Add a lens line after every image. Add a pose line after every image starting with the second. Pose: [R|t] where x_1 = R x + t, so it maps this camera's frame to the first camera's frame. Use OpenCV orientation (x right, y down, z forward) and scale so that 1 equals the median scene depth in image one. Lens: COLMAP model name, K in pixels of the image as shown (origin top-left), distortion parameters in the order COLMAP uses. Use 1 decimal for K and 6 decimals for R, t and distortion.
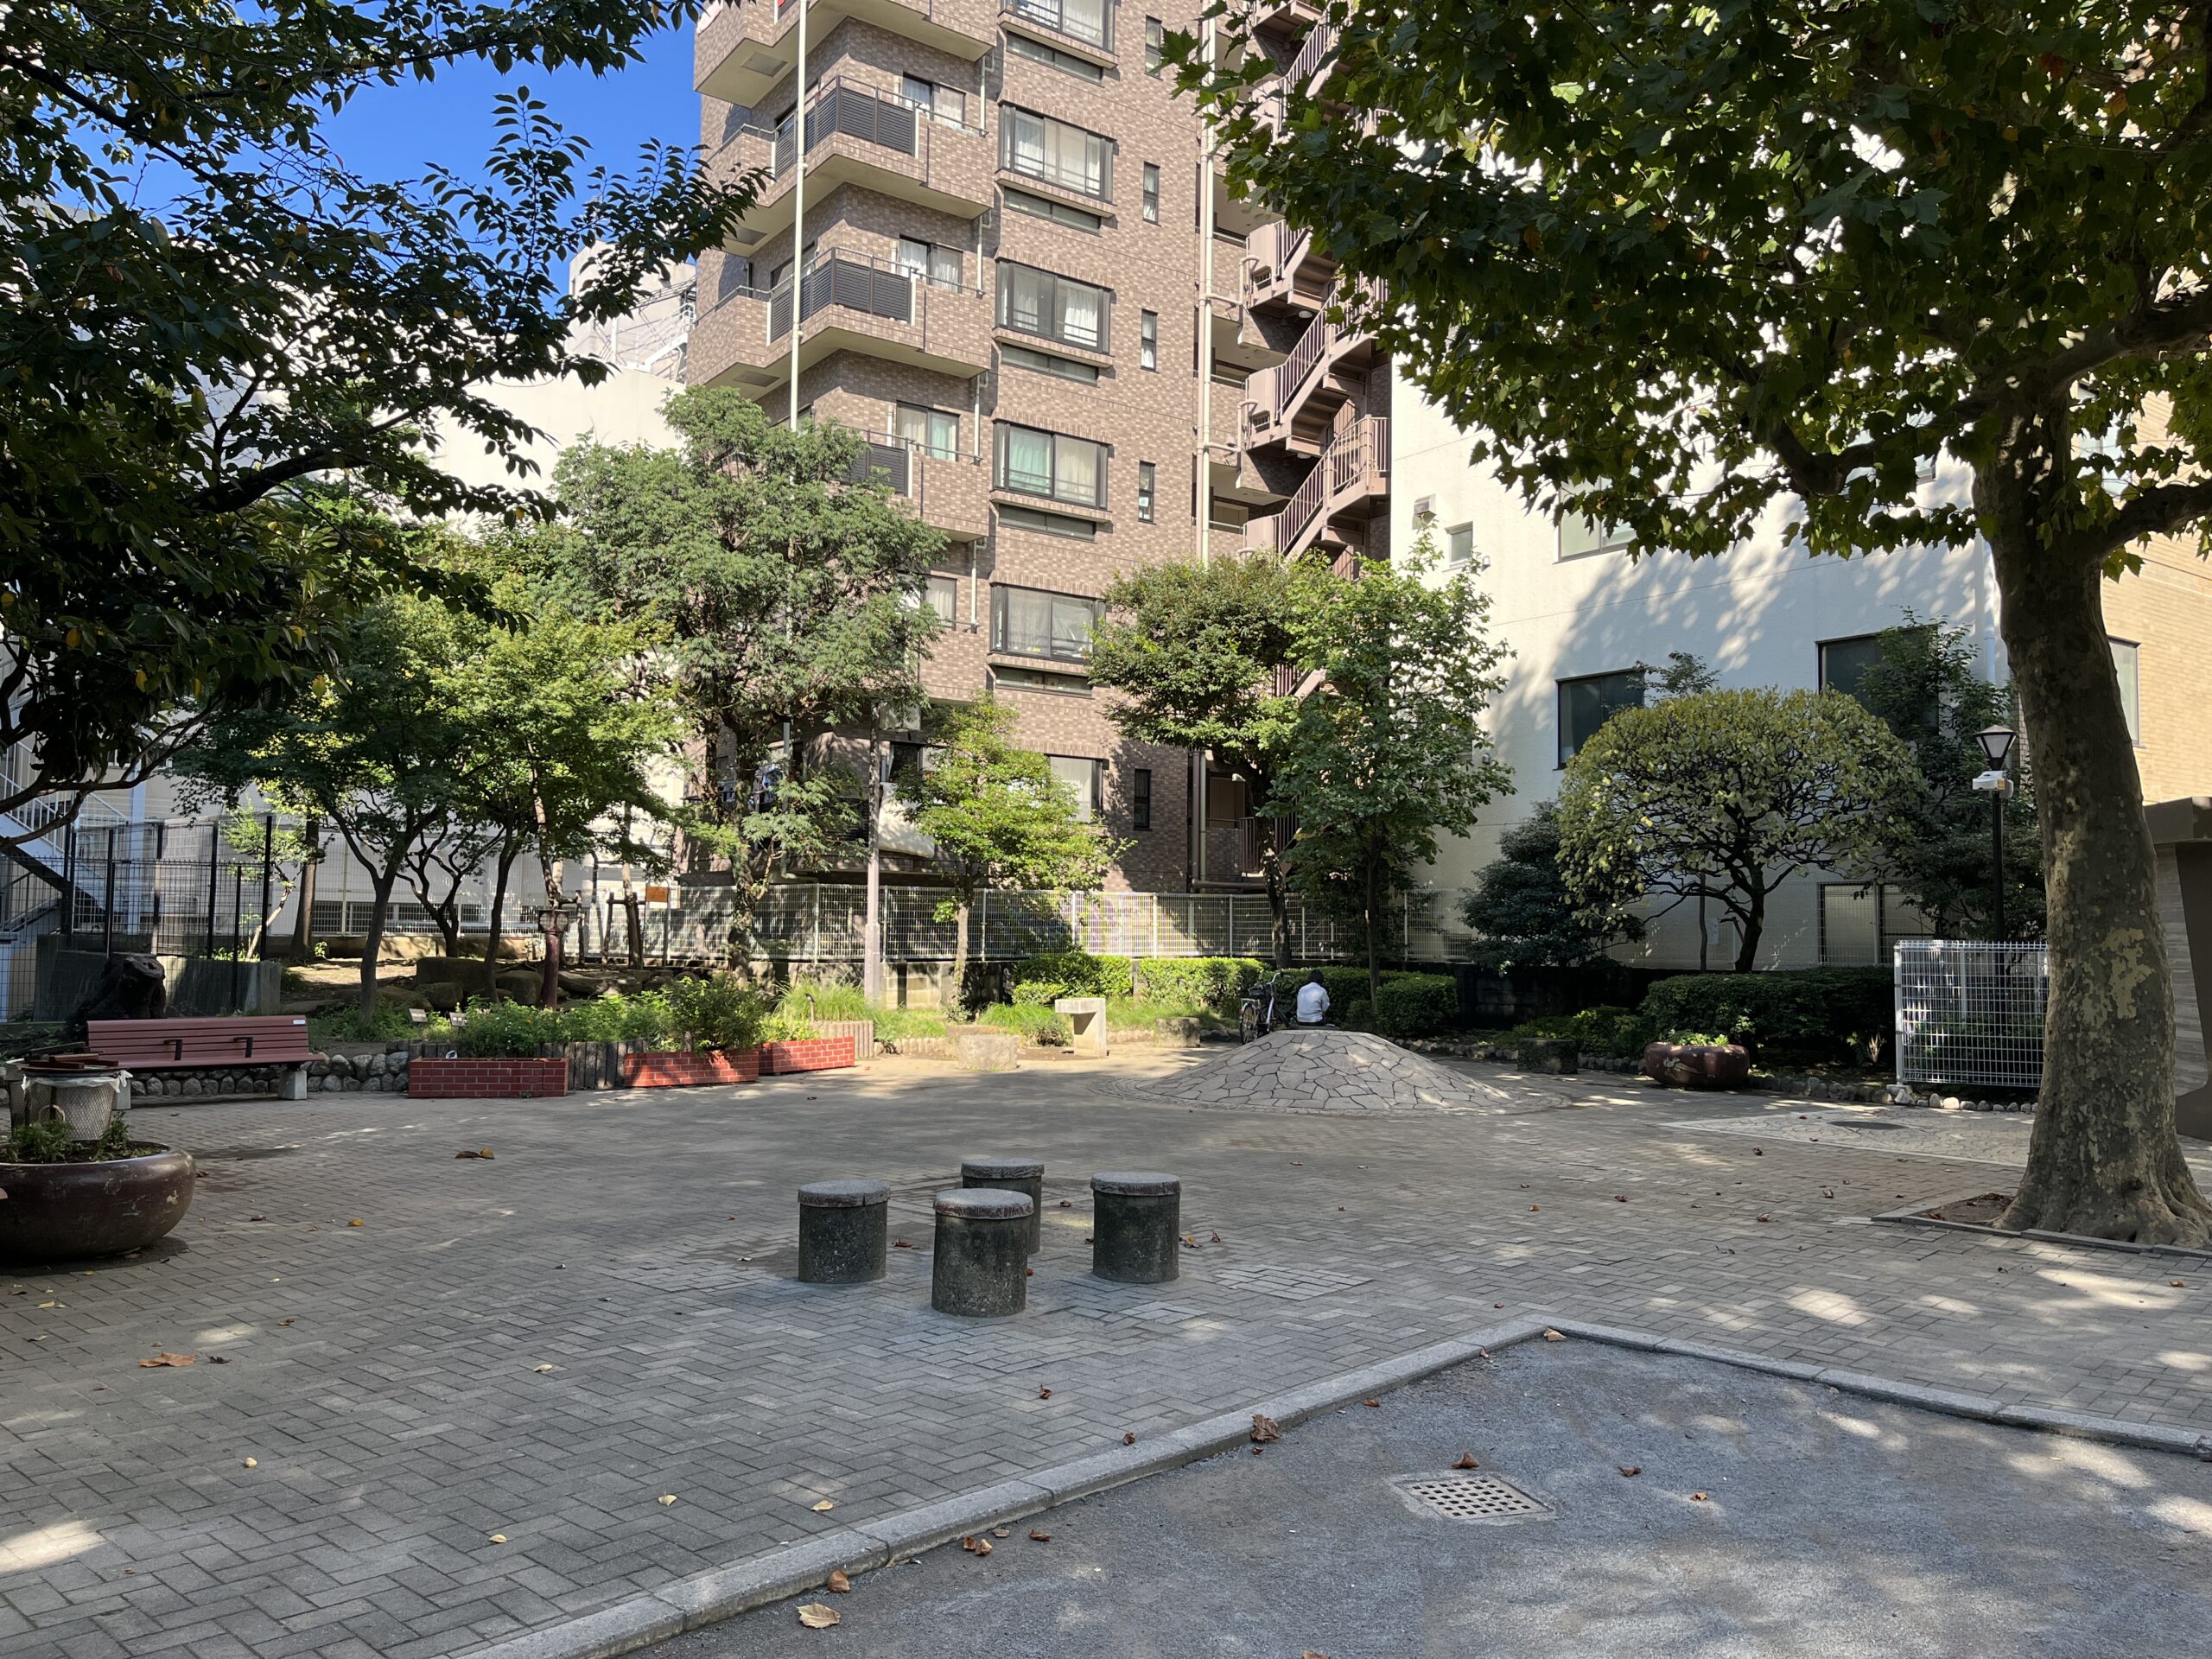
lens RADIAL K [[1743.7, 0, 1106.0], [0, 1743.7, 829.5], [0, 0, 1]] dist [0.090175, -0.128975]
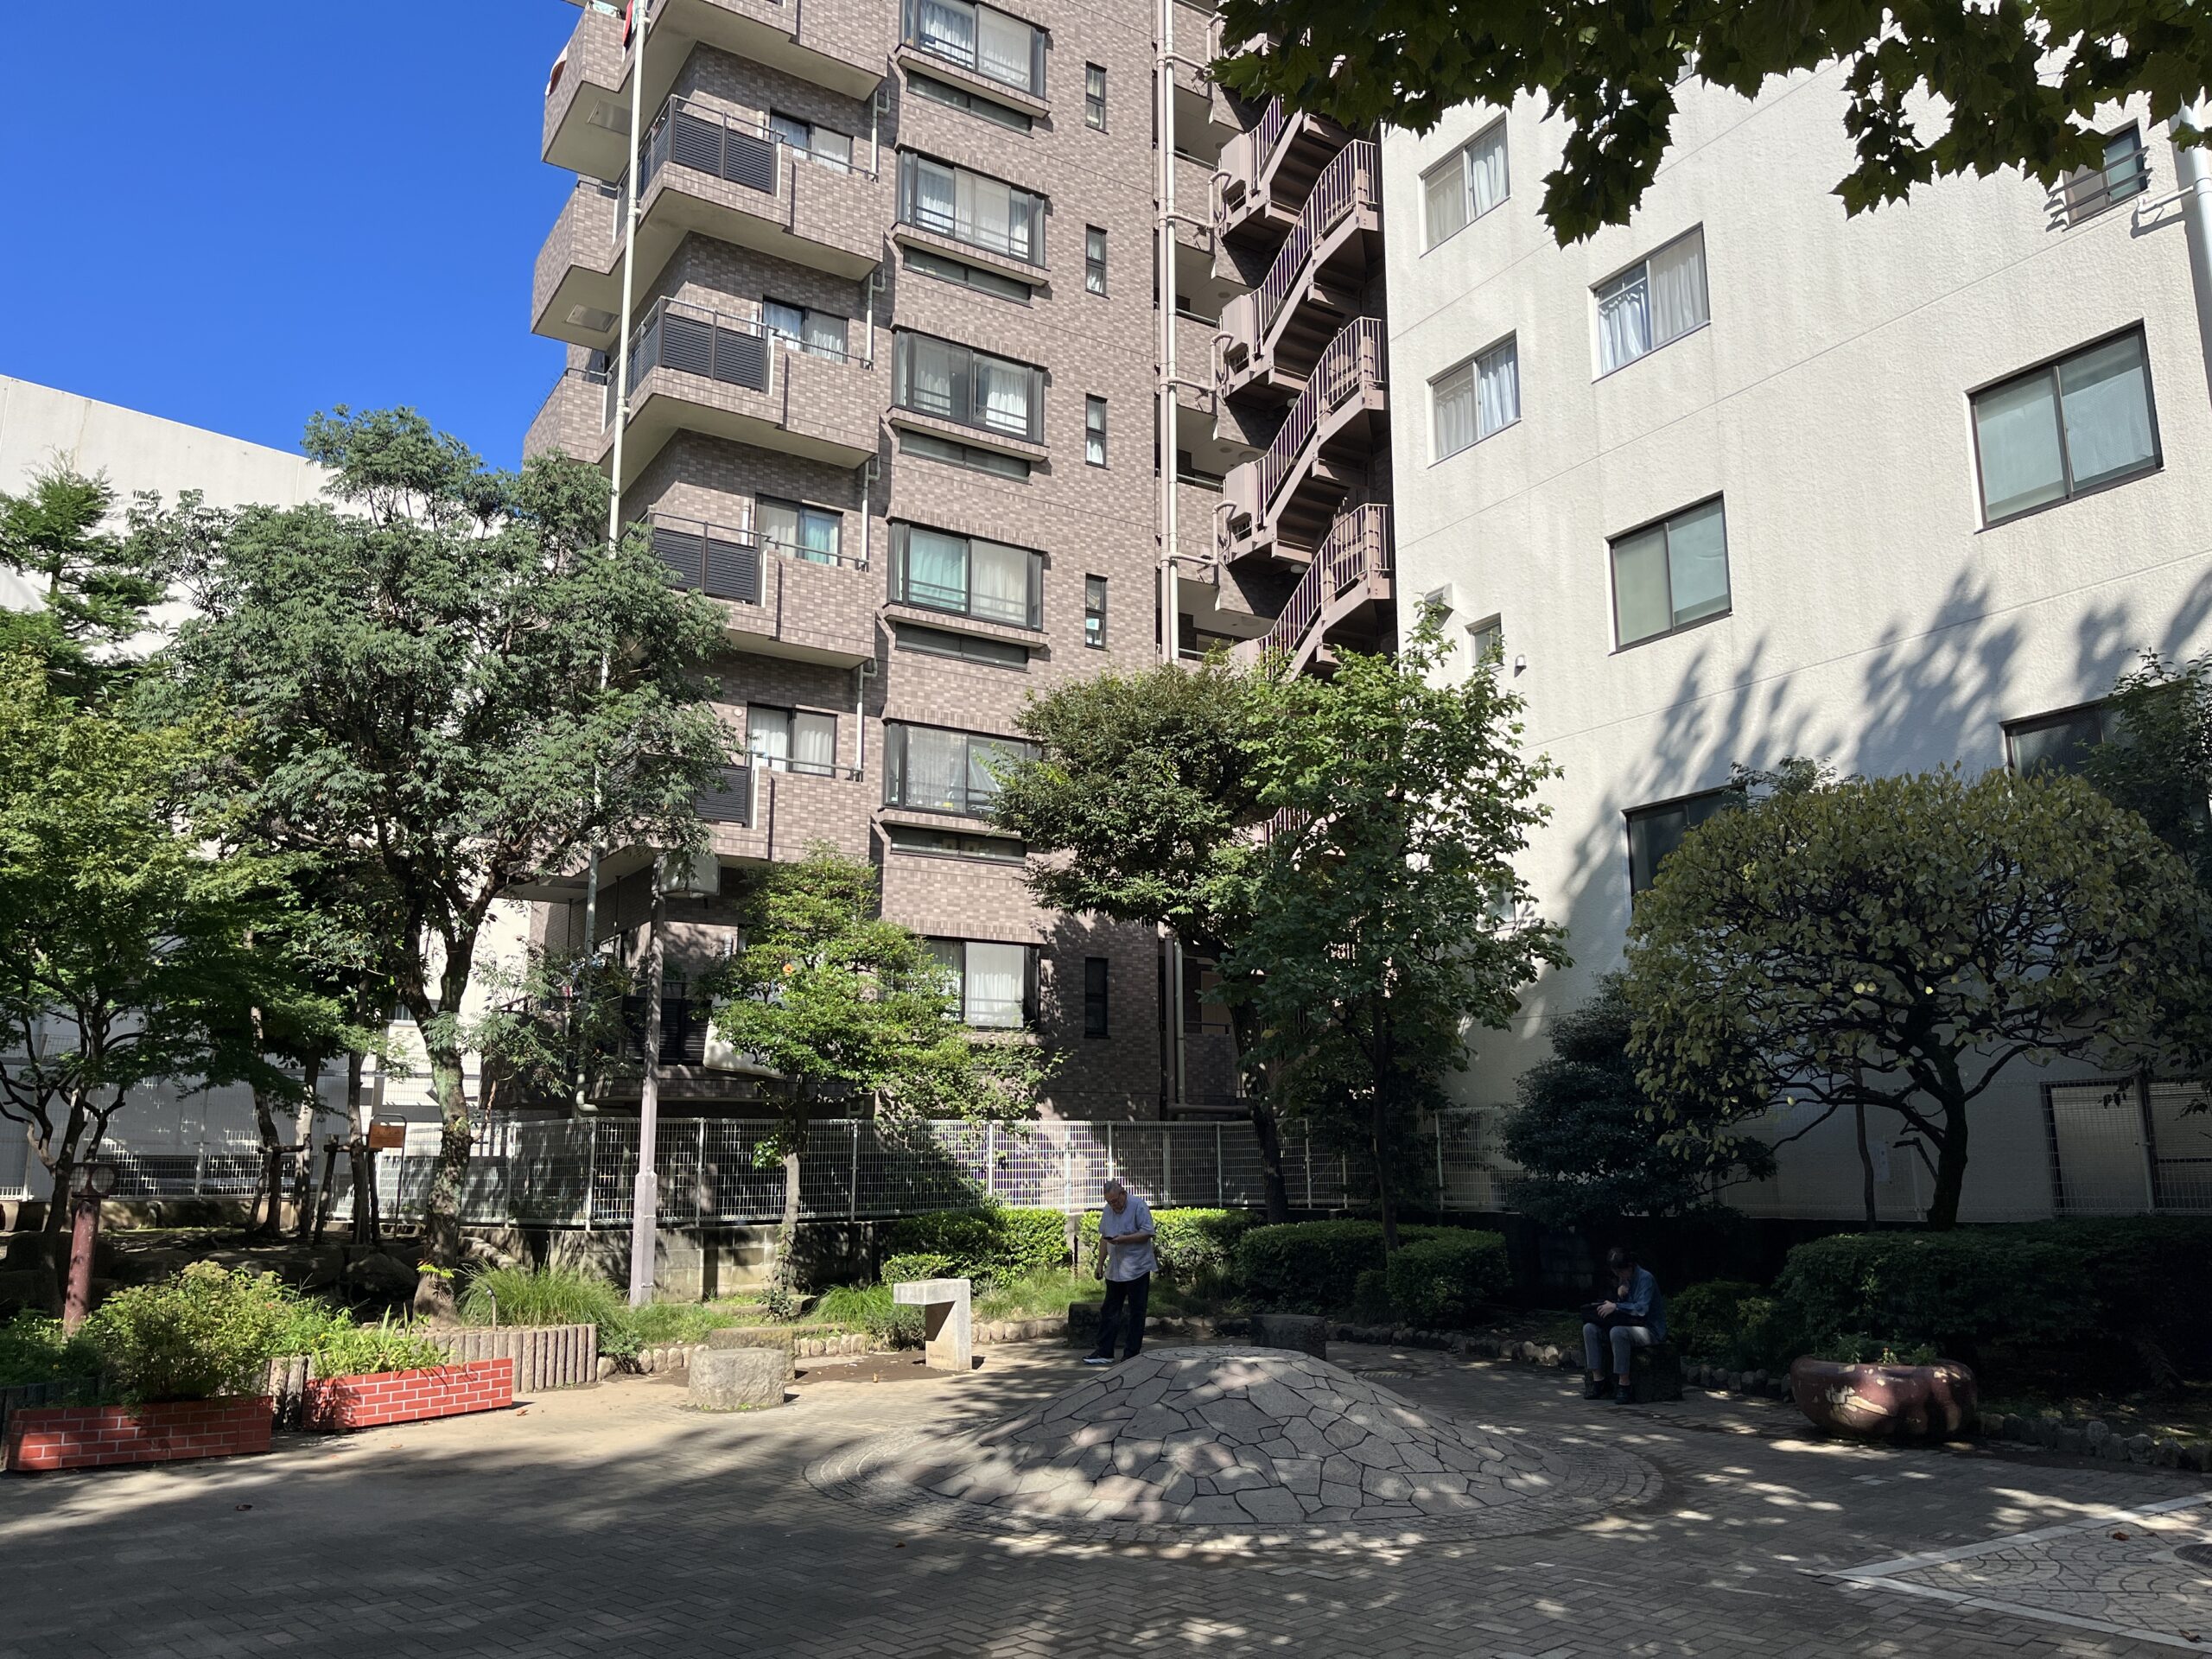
lens RADIAL K [[1743.7, 0, 1106.0], [0, 1743.7, 829.5], [0, 0, 1]] dist [0.090175, -0.128975]
pose [[0.998095, -0.028277, -0.054834, 0.074331], [0.020721, 0.990797, -0.133758, 0.013331], [0.058112, 0.132367, 0.989496, 0.242535]]
